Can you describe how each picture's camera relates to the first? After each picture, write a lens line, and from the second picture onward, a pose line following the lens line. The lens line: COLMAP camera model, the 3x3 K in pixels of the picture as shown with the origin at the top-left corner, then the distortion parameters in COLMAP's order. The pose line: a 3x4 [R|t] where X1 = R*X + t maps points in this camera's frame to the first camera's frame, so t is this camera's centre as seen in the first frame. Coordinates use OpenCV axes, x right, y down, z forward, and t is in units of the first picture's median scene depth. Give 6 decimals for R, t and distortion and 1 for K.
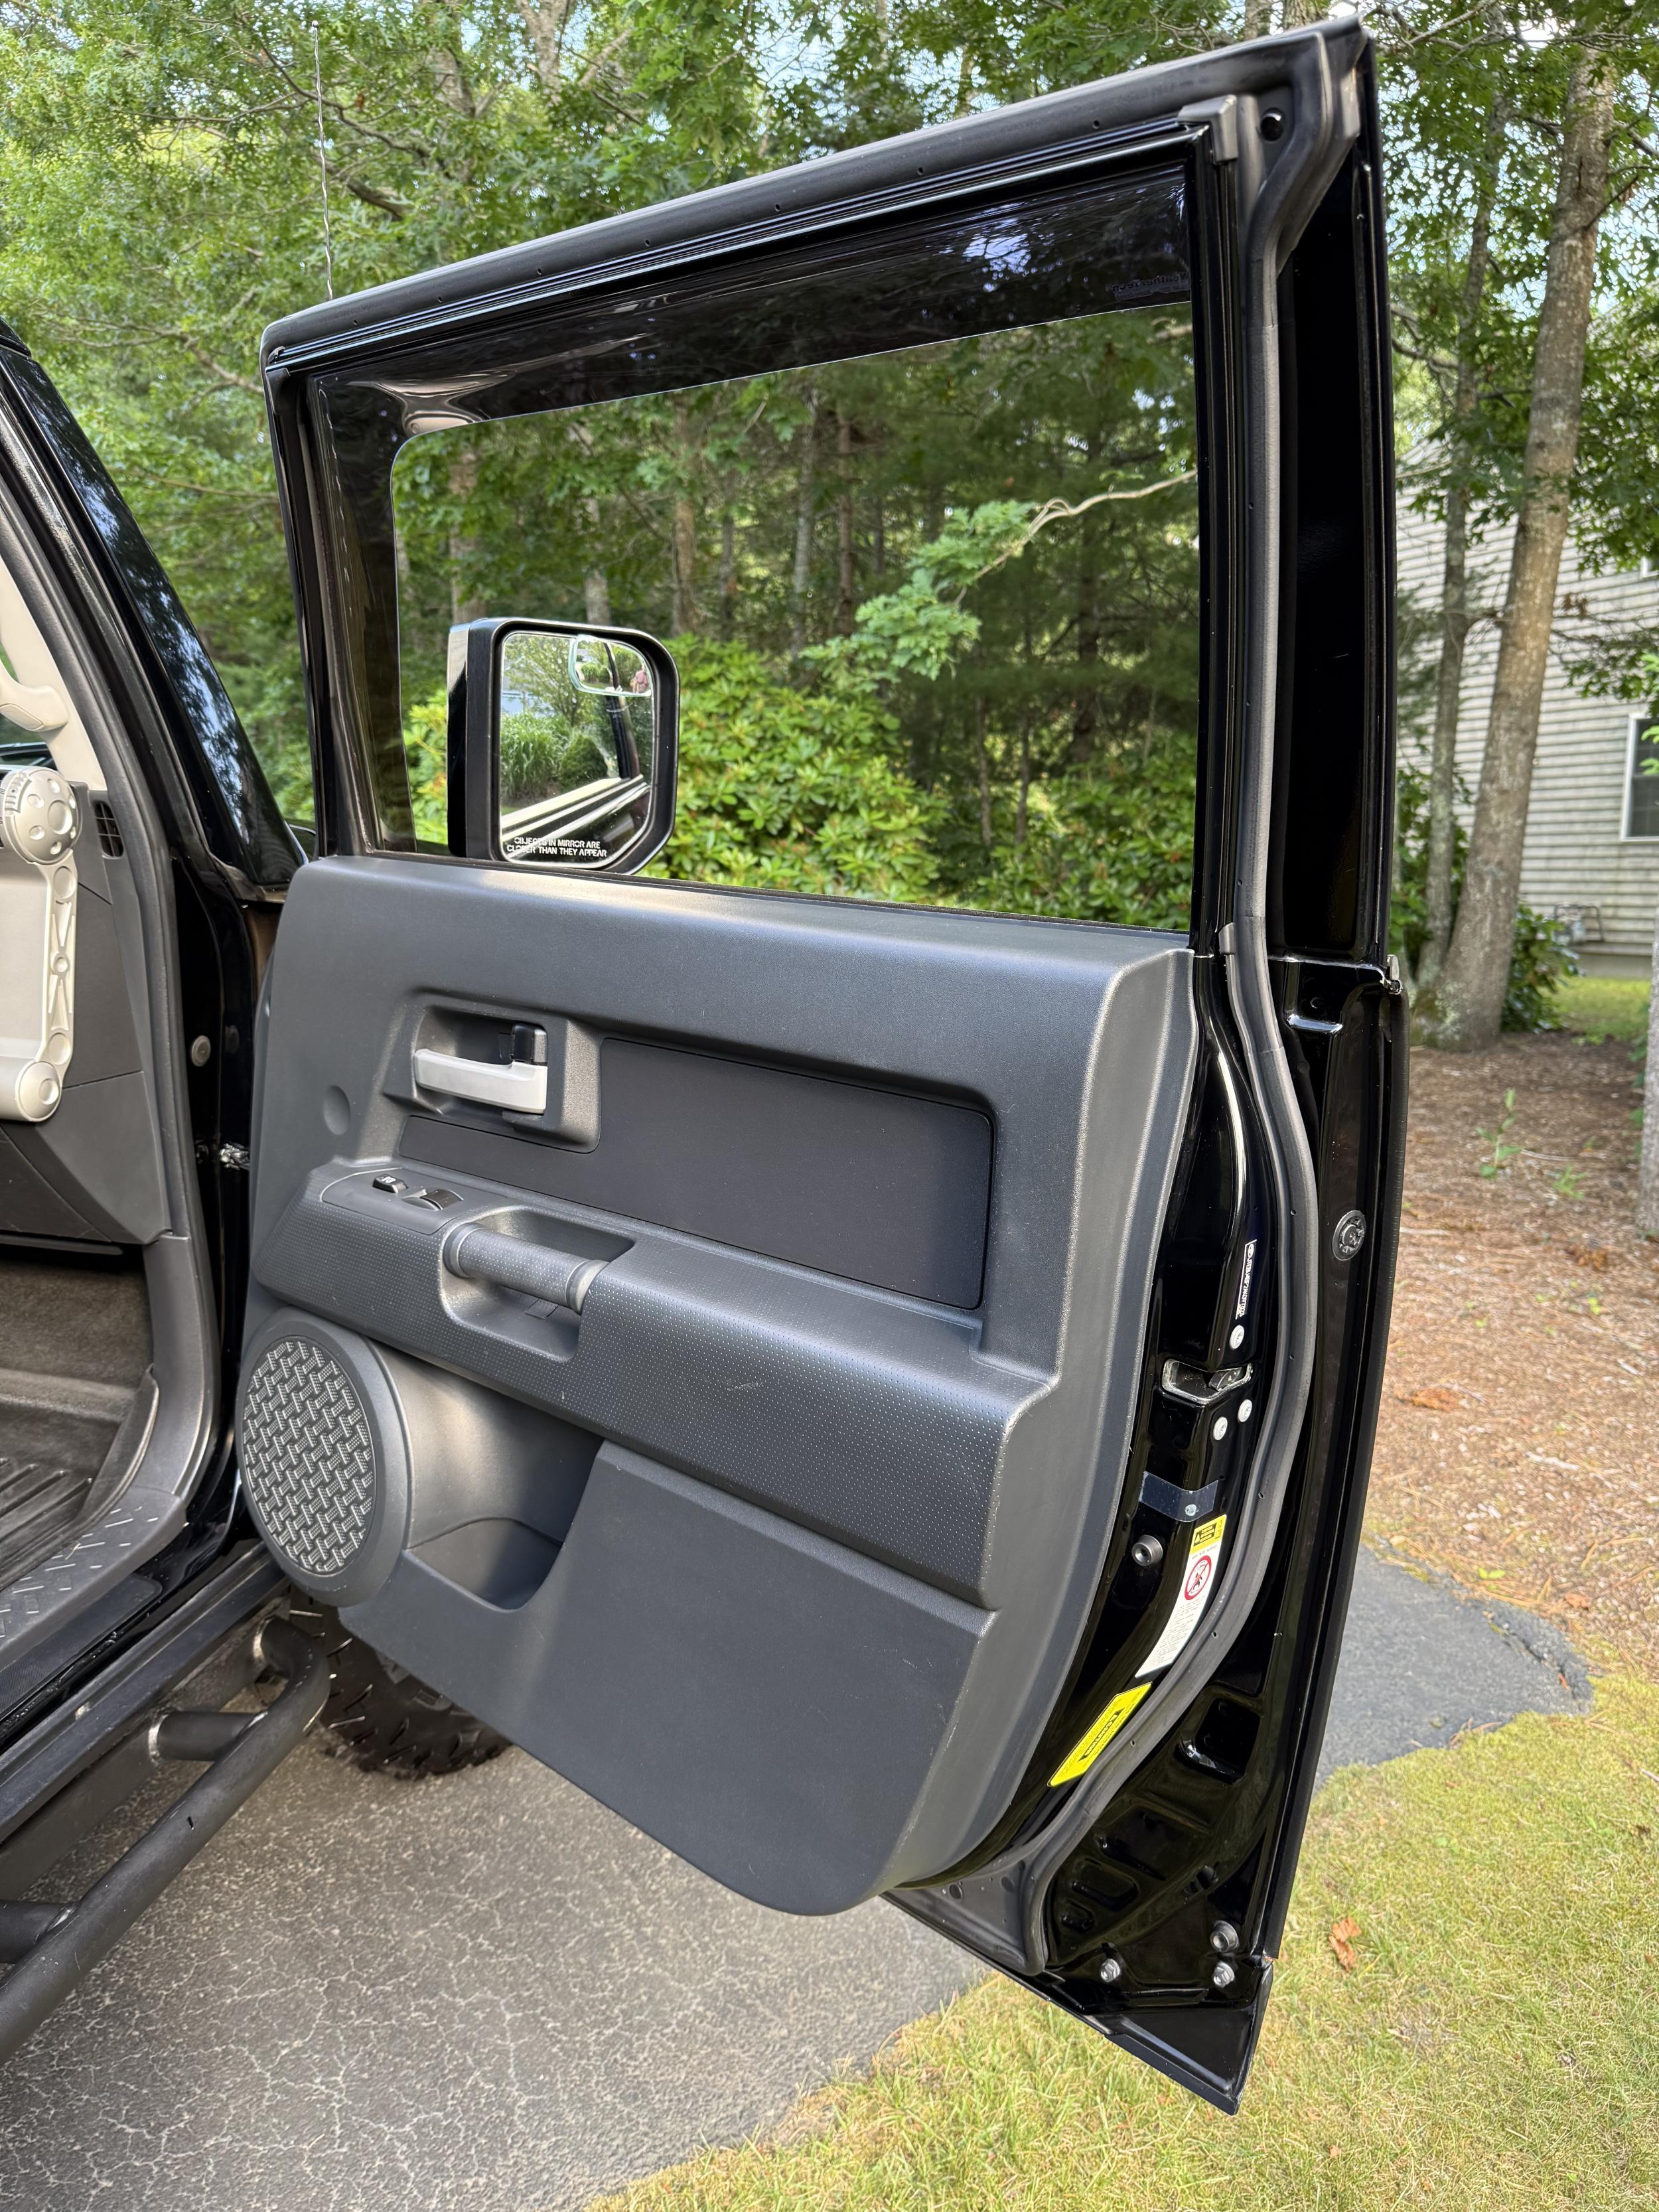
lens RADIAL K [[1632.4, 0, 866.6], [0, 1632.4, 1112.2], [0, 0, 1]] dist [0.001256, -0.000379]
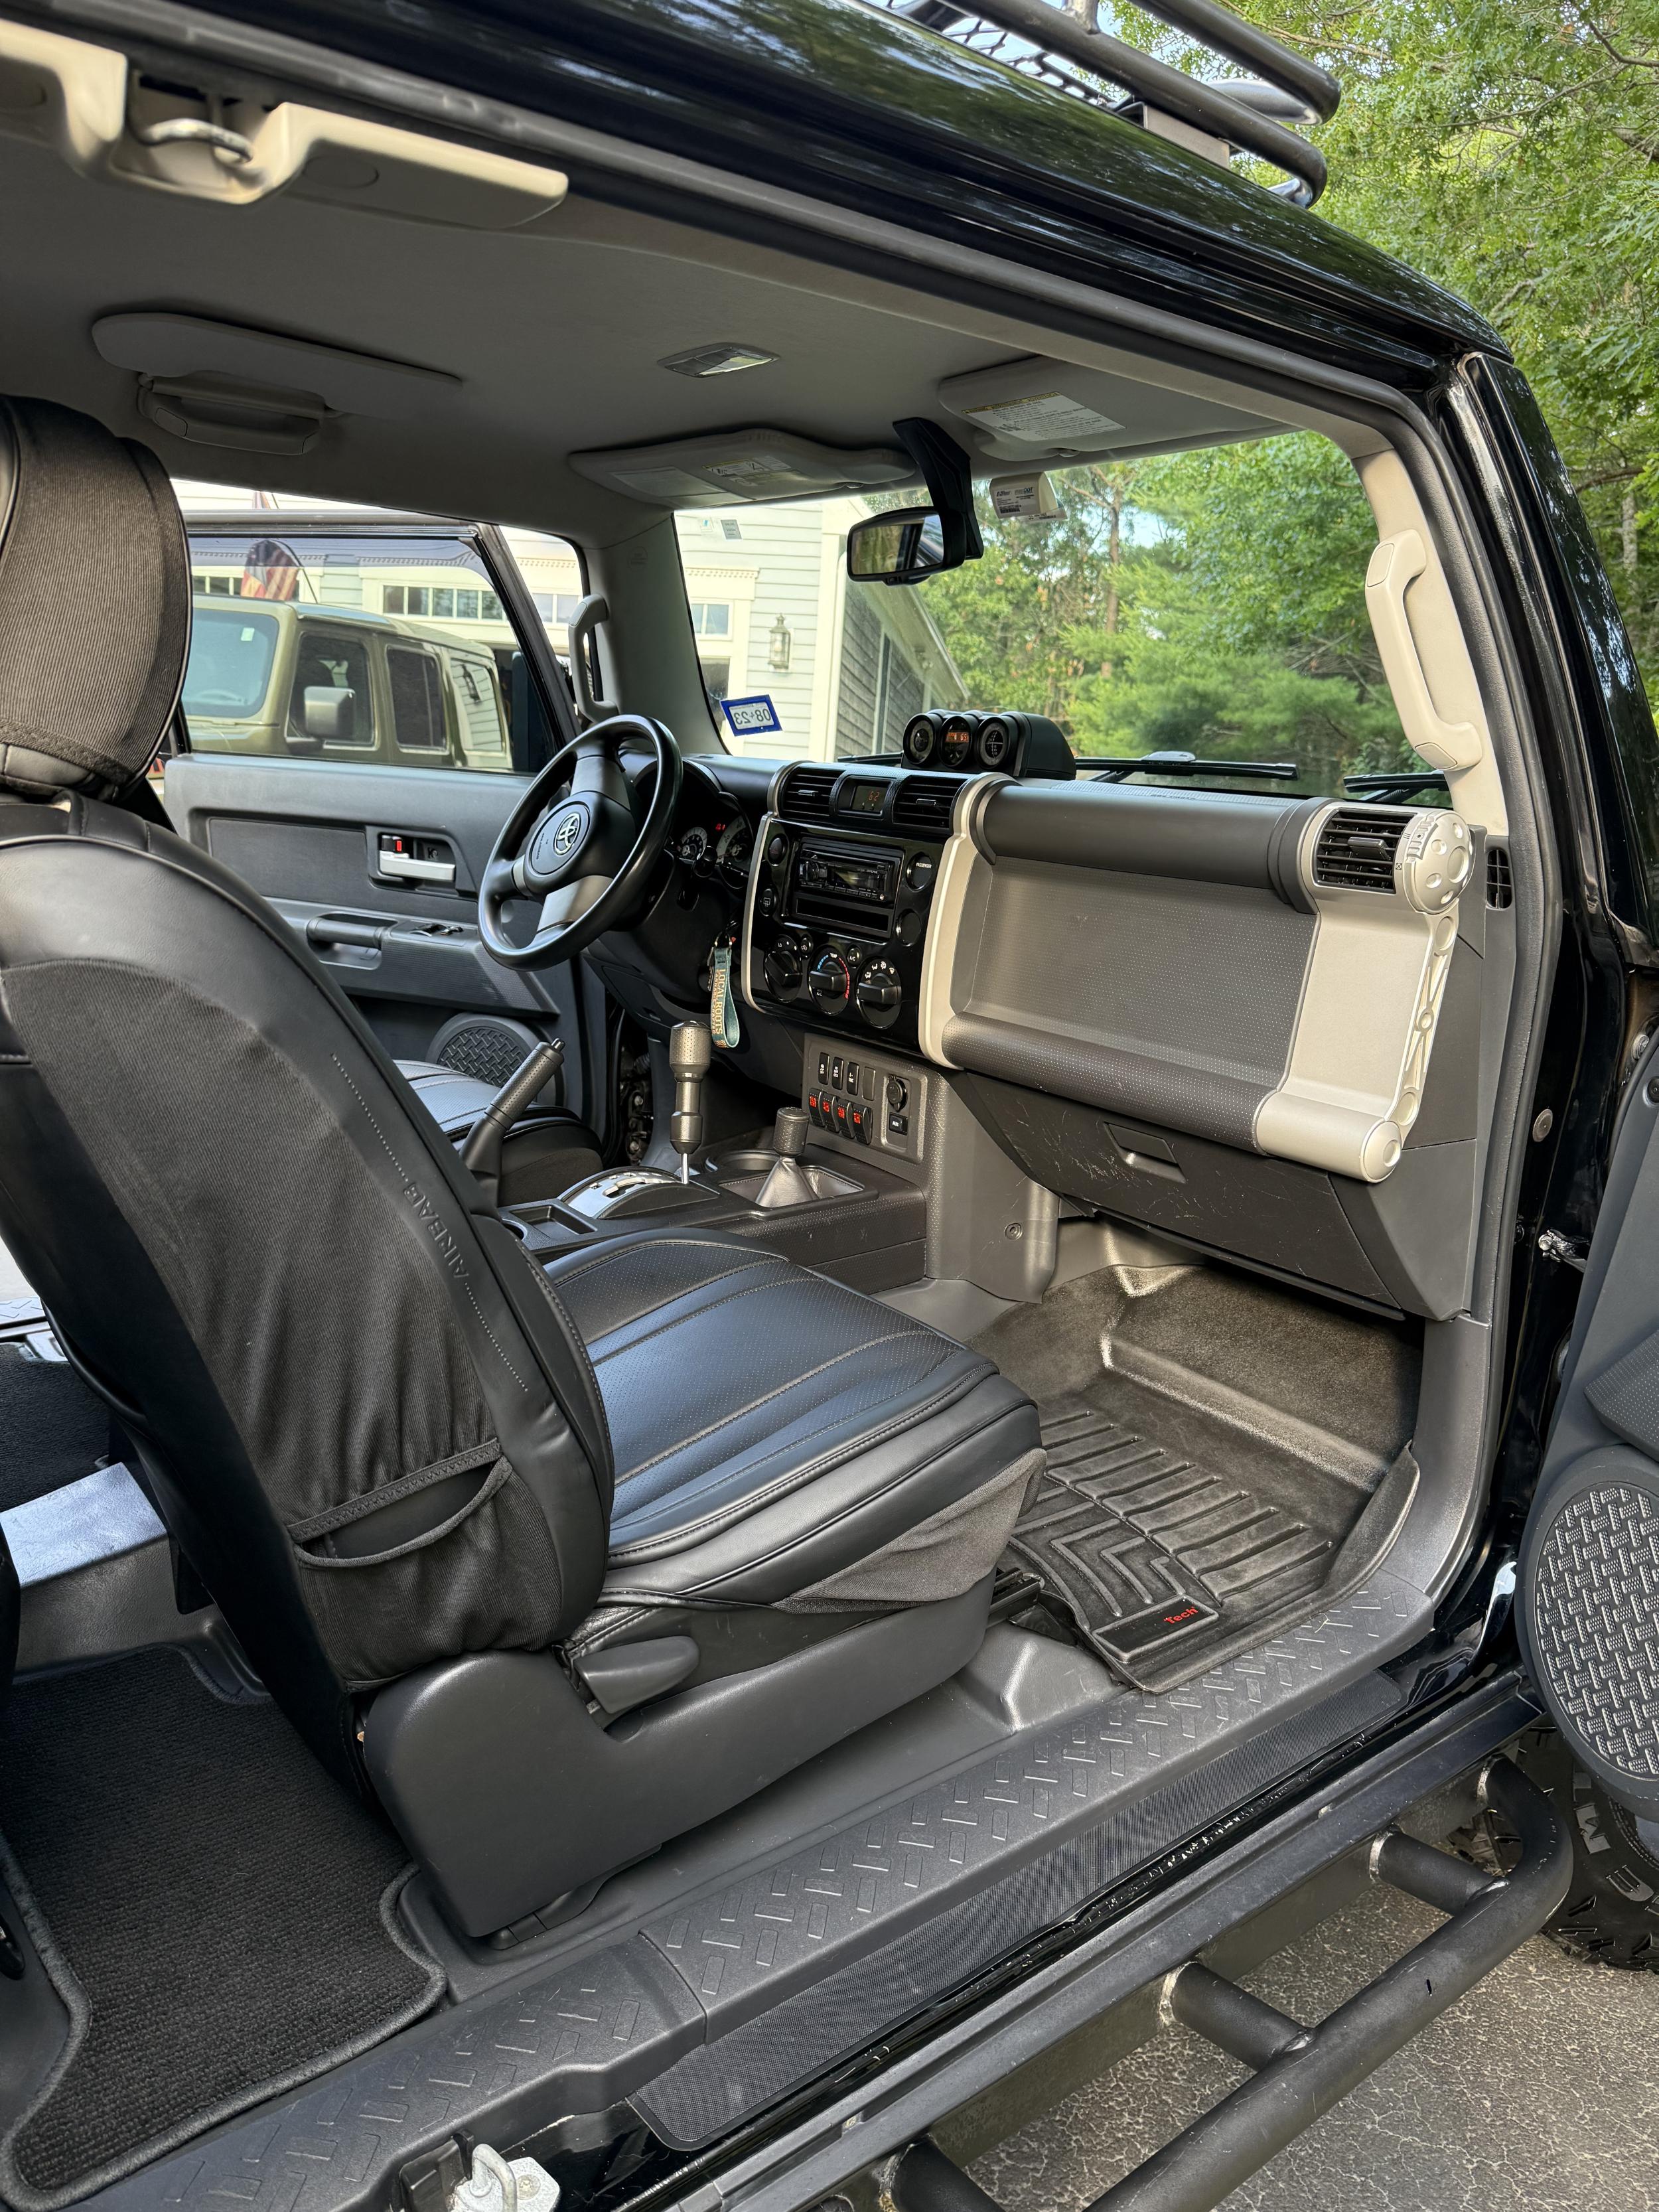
lens RADIAL K [[1566.8, 0, 770.7], [0, 1566.8, 1085.6], [0, 0, 1]] dist [0.002426, 0.002028]
pose [[0.761953, 0.143958, -0.631430, -0.191794], [-0.146186, 0.988050, 0.048859, -0.039294], [0.630918, 0.055079, 0.773892, 0.067680]]
